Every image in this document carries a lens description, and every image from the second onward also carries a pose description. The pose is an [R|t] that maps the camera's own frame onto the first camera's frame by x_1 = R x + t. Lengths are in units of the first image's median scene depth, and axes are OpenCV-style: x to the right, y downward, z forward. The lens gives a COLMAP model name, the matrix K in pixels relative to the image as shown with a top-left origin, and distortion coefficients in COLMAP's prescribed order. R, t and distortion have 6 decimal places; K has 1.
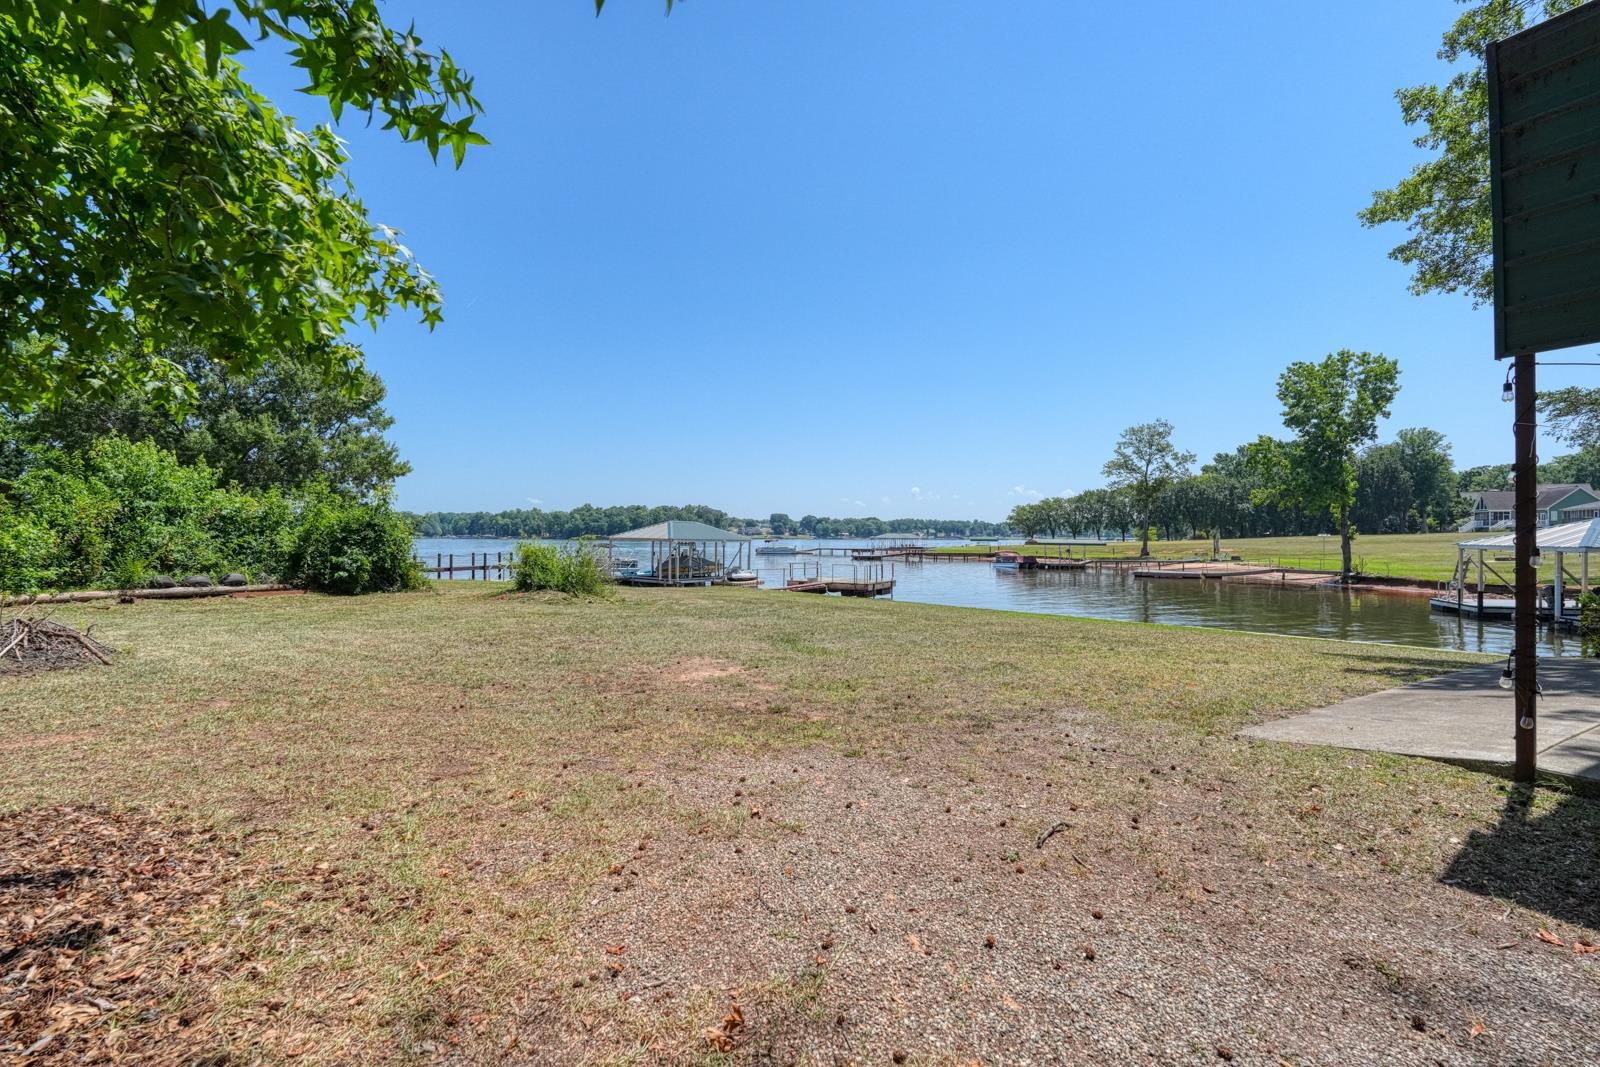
lens RADIAL K [[692.8, 0, 802.7], [0, 692.8, 535.0], [0, 0, 1]] dist [0.001383, 0.000286]
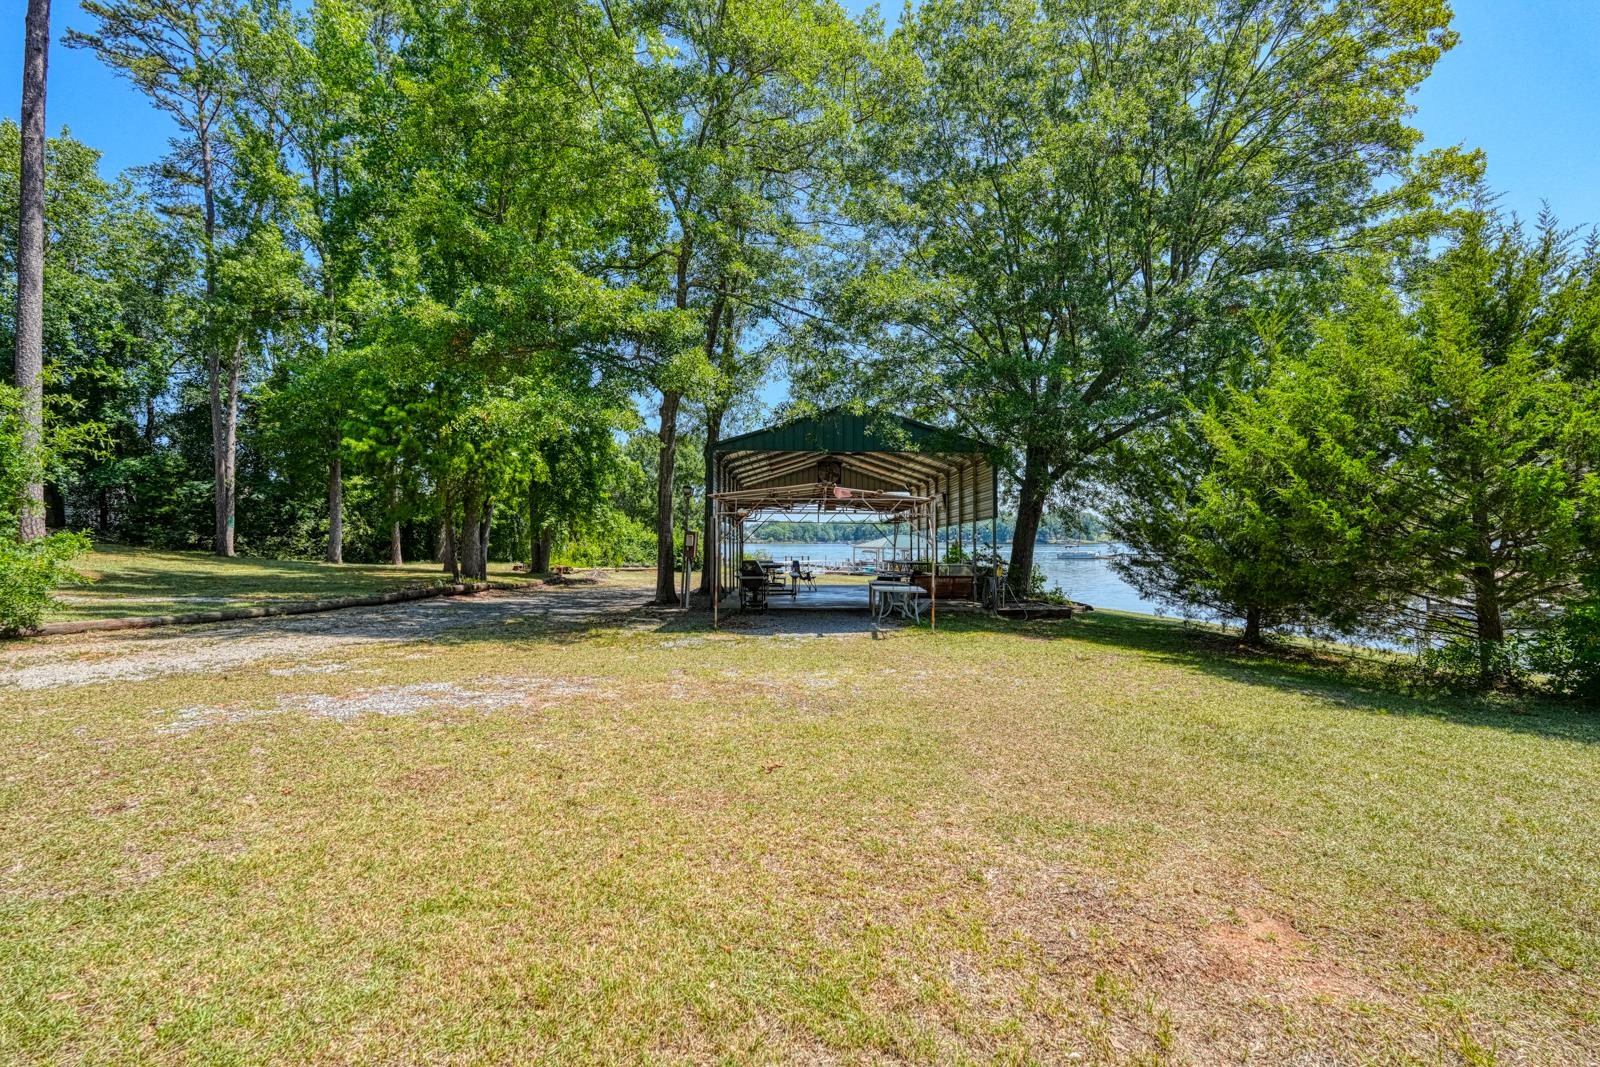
lens RADIAL K [[692.8, 0, 801.0], [0, 692.8, 533.0], [0, 0, 1]] dist [0.001383, 0.000286]
pose [[0.860005, -0.011915, -0.510147, 0.983138], [0.007430, 0.999914, -0.010829, -0.025075], [0.510232, 0.005523, 0.860019, -0.929168]]
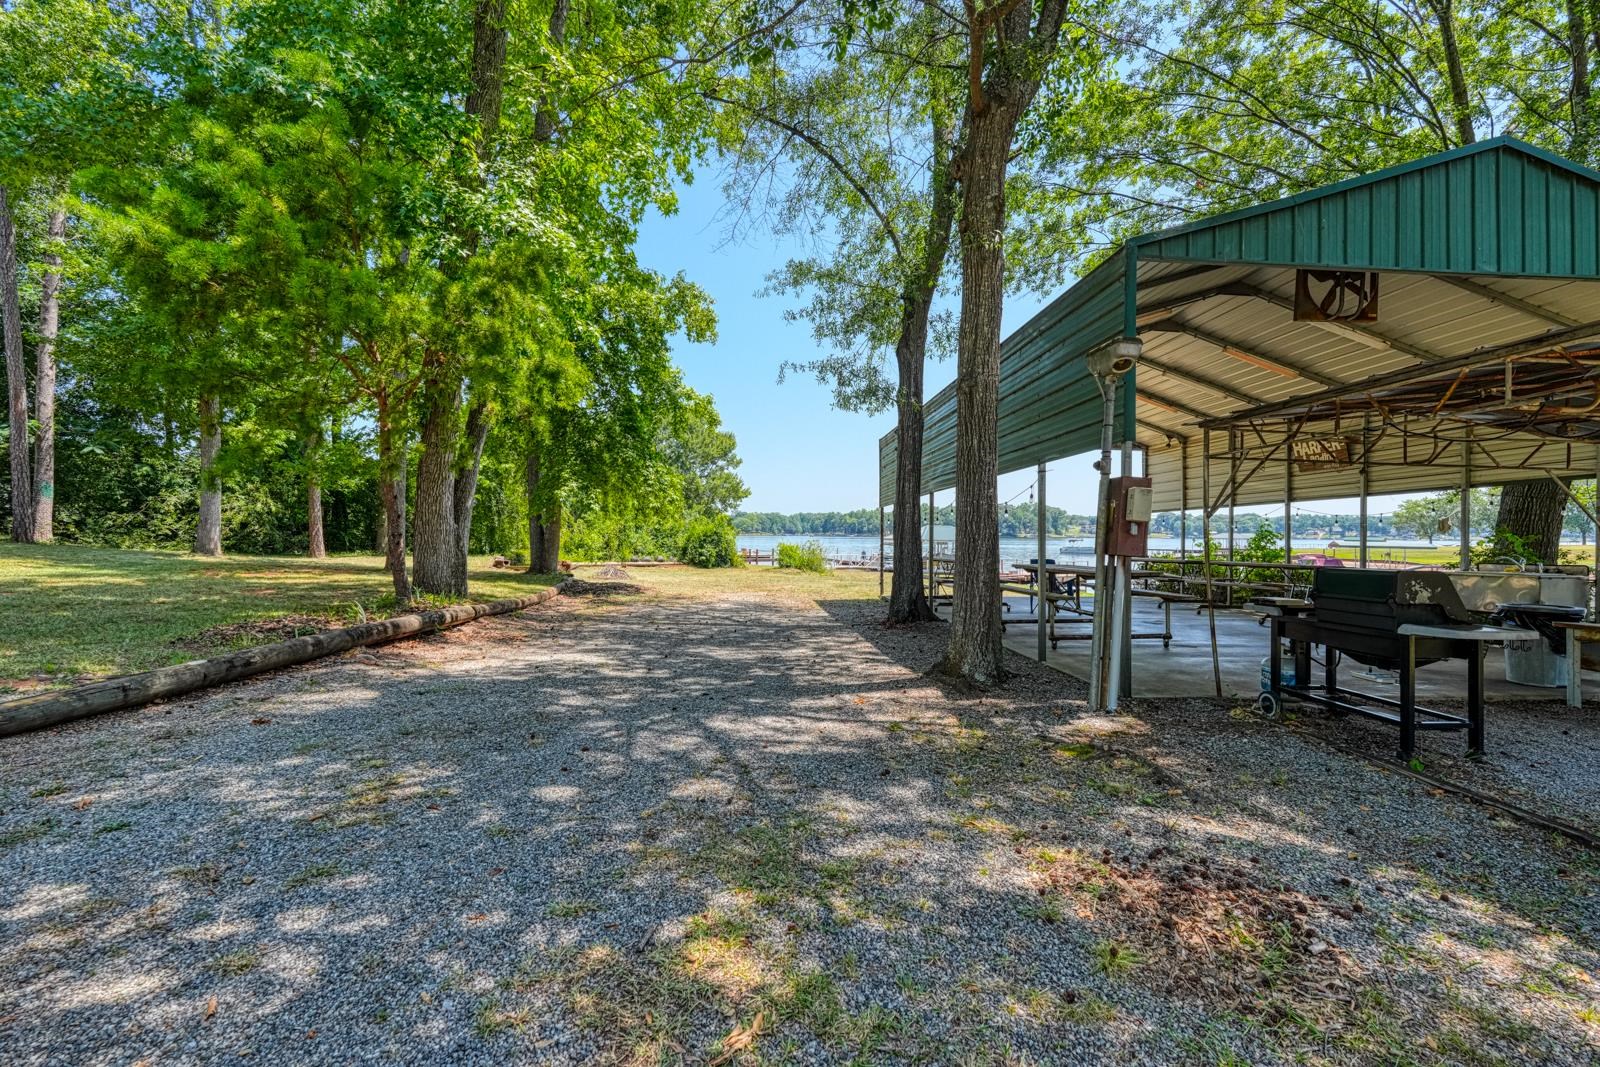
lens RADIAL K [[692.8, 0, 796.3], [0, 692.8, 532.9], [0, 0, 1]] dist [0.001383, 0.000286]
pose [[0.882274, 0.001488, -0.470734, 0.487368], [-0.001572, 0.999999, 0.000215, -0.014845], [0.470733, 0.000550, 0.882275, -0.603032]]
